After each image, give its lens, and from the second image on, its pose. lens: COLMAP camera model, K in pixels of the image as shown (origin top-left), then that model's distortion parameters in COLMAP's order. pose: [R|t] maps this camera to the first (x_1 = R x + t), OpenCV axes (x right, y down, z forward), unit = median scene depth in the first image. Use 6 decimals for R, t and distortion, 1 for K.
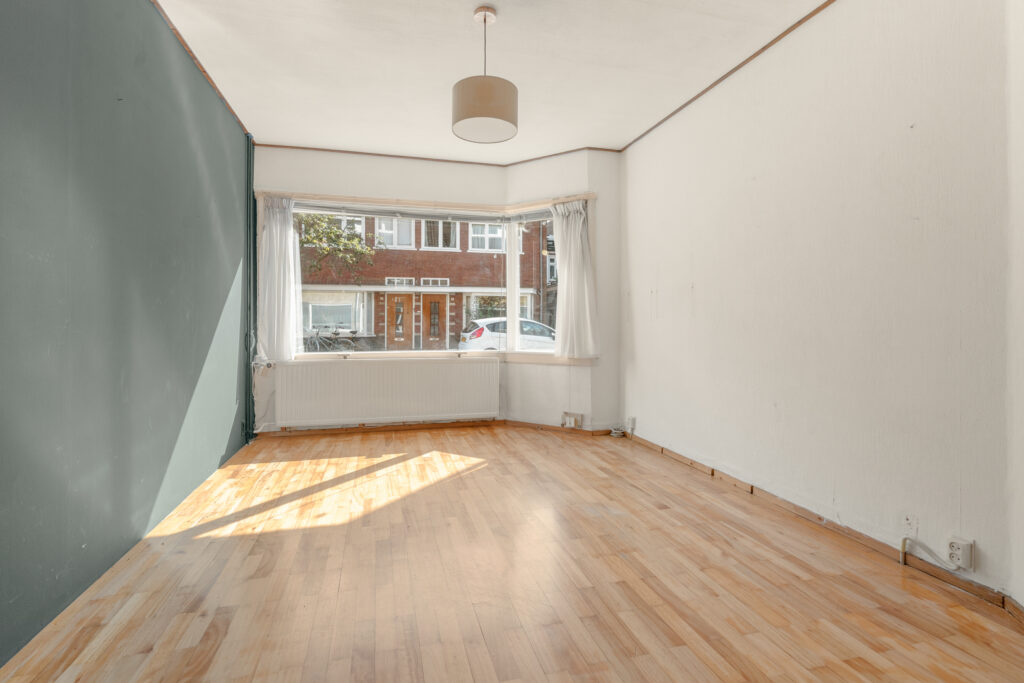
lens RADIAL K [[470.5, 0, 507.5], [0, 470.5, 326.2], [0, 0, 1]] dist [-0.012669, 0.004499]
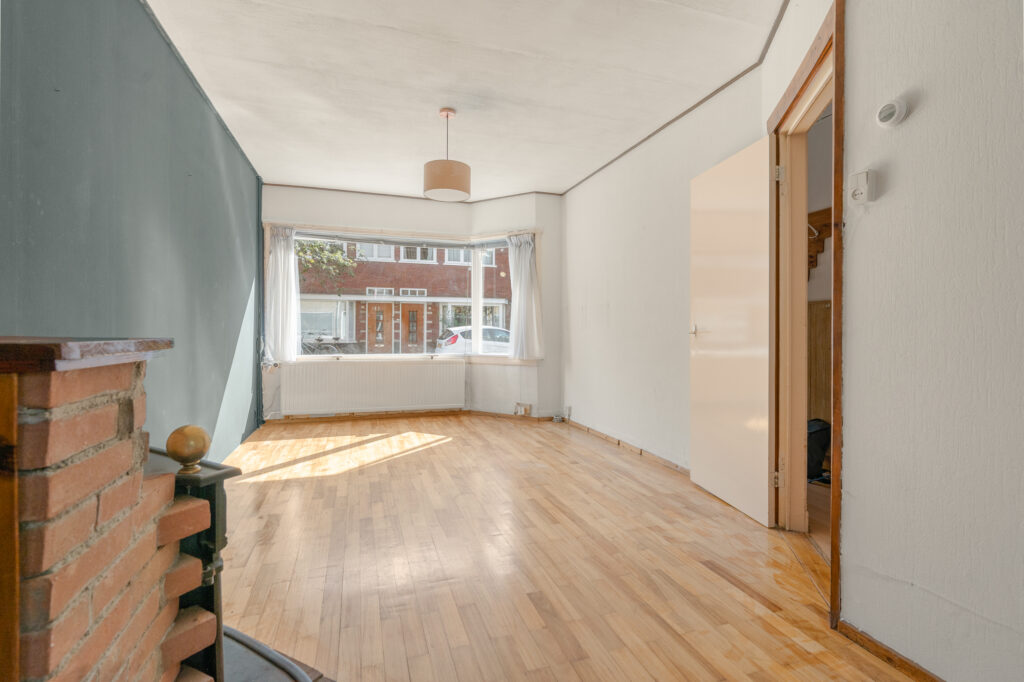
lens RADIAL K [[458.8, 0, 514.2], [0, 458.8, 340.1], [0, 0, 1]] dist [-0.012219, 0.003730]
pose [[0.998023, 0.003753, 0.062742, 0.037515], [-0.004619, 0.999896, 0.013654, -0.000762], [-0.062684, -0.013916, 0.997936, -0.216063]]
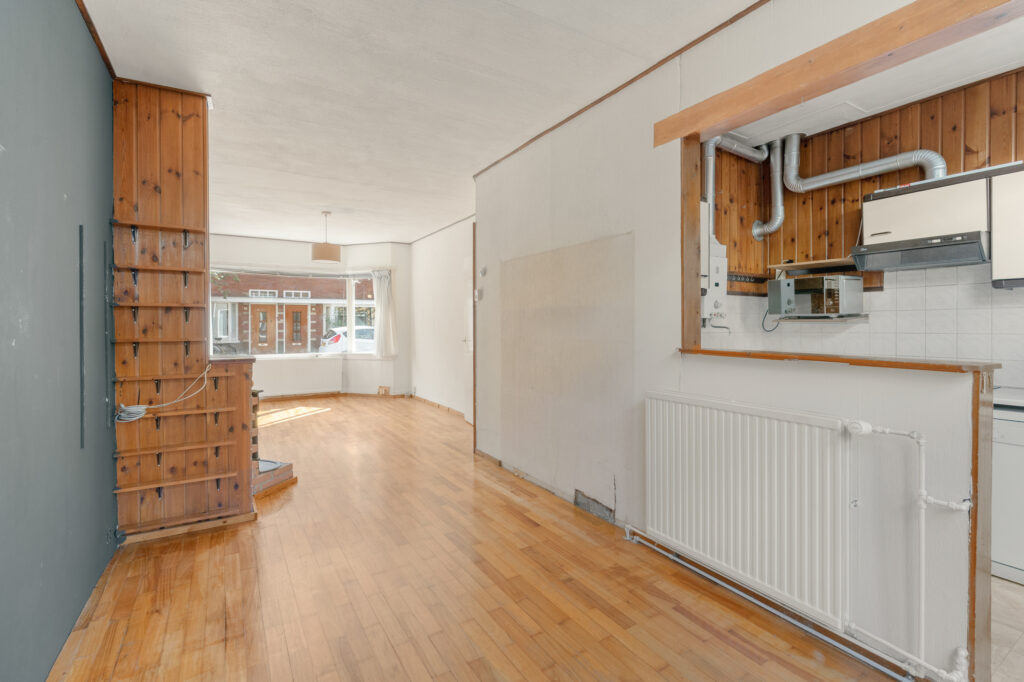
lens RADIAL K [[466.3, 0, 514.0], [0, 466.3, 328.8], [0, 0, 1]] dist [-0.009952, 0.000205]
pose [[0.958599, -0.004991, 0.284715, 0.109691], [0.004185, 0.999985, 0.003439, -0.042751], [-0.284728, -0.002105, 0.958606, -0.882825]]
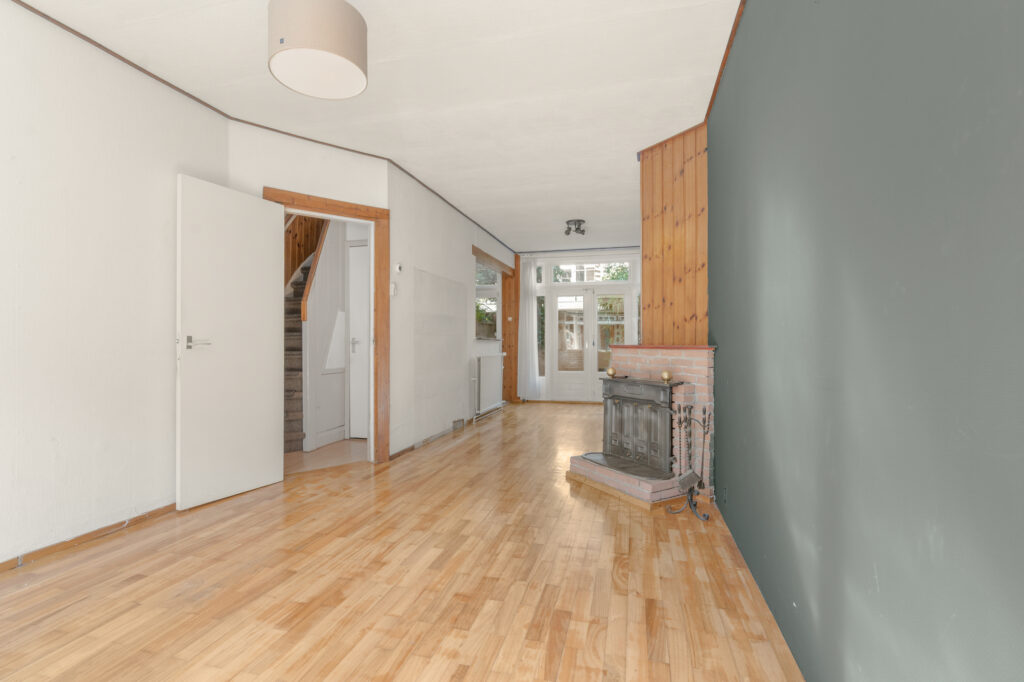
lens RADIAL K [[470.5, 0, 507.5], [0, 470.5, 325.7], [0, 0, 1]] dist [-0.012669, 0.004499]
pose [[-0.862870, 0.020285, 0.505019, -0.366690], [0.004648, 0.999470, -0.032205, -0.005745], [-0.505404, -0.025442, -0.862507, 0.823176]]
